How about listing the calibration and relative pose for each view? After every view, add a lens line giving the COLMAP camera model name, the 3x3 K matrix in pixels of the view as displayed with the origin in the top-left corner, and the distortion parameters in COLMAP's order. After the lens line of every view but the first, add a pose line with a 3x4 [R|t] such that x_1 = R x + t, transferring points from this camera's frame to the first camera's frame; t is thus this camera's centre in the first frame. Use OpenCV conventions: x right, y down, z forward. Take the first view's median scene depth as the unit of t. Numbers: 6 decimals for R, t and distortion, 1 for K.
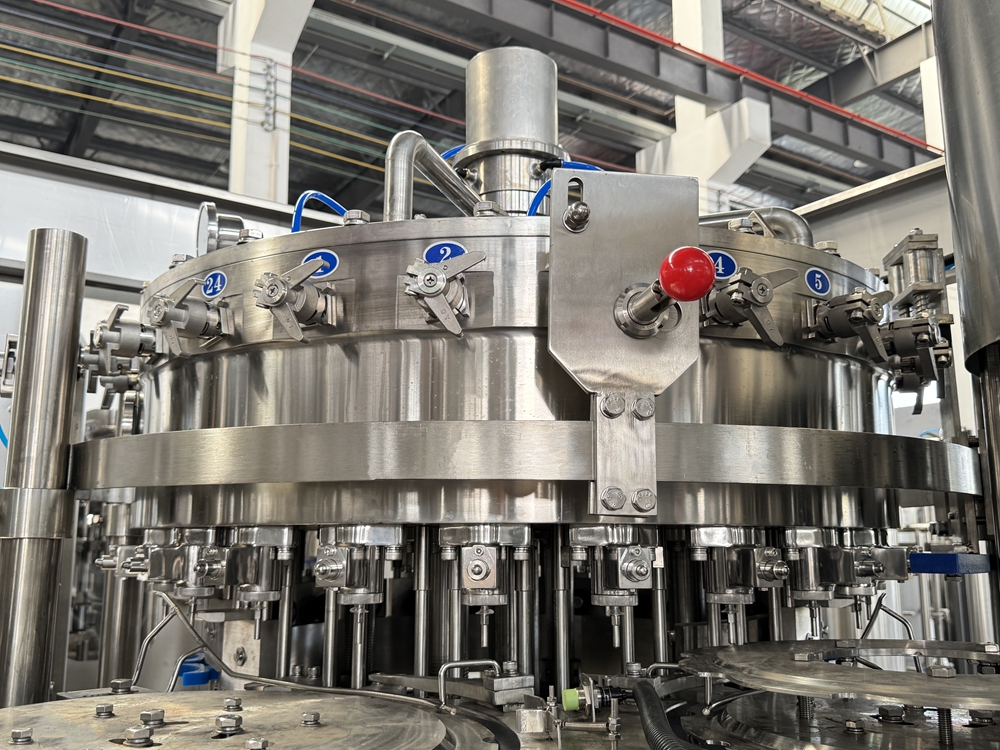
lens RADIAL K [[913.4, 0, 500.0], [0, 913.4, 375.0], [0, 0, 1]] dist [-0.004931, -0.023333]
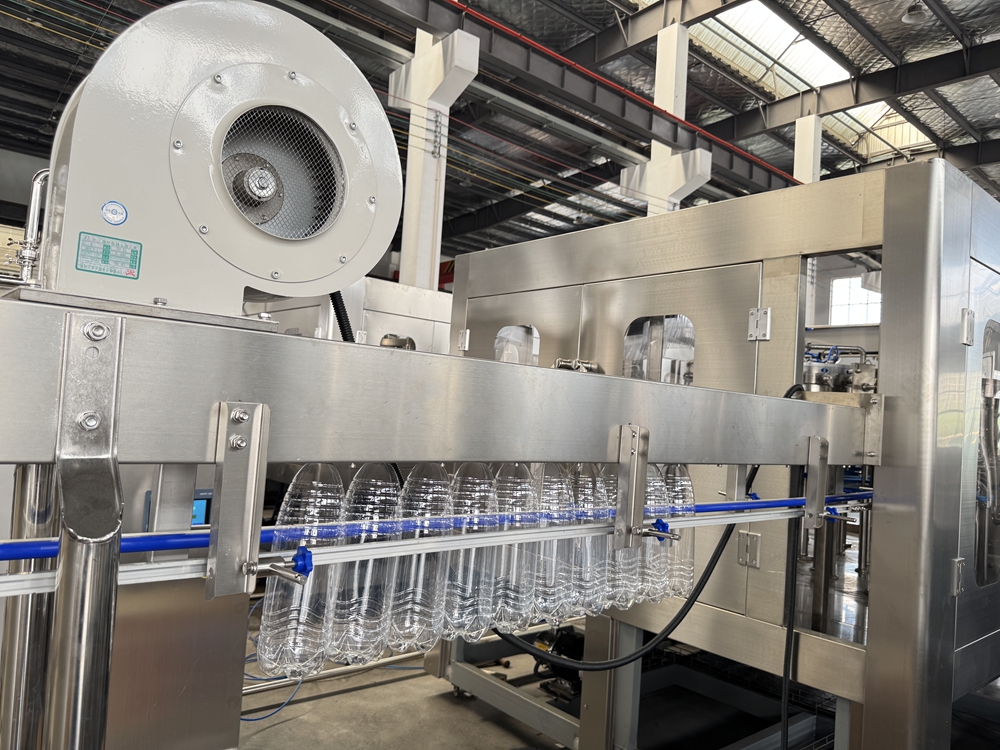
lens RADIAL K [[707.3, 0, 500.0], [0, 707.3, 375.0], [0, 0, 1]] dist [0.023693, -0.000089]
pose [[0.989798, 0.059025, 0.129676, -0.215703], [-0.076338, 0.988188, 0.132881, -0.045415], [-0.120301, -0.141425, 0.982612, -0.246342]]
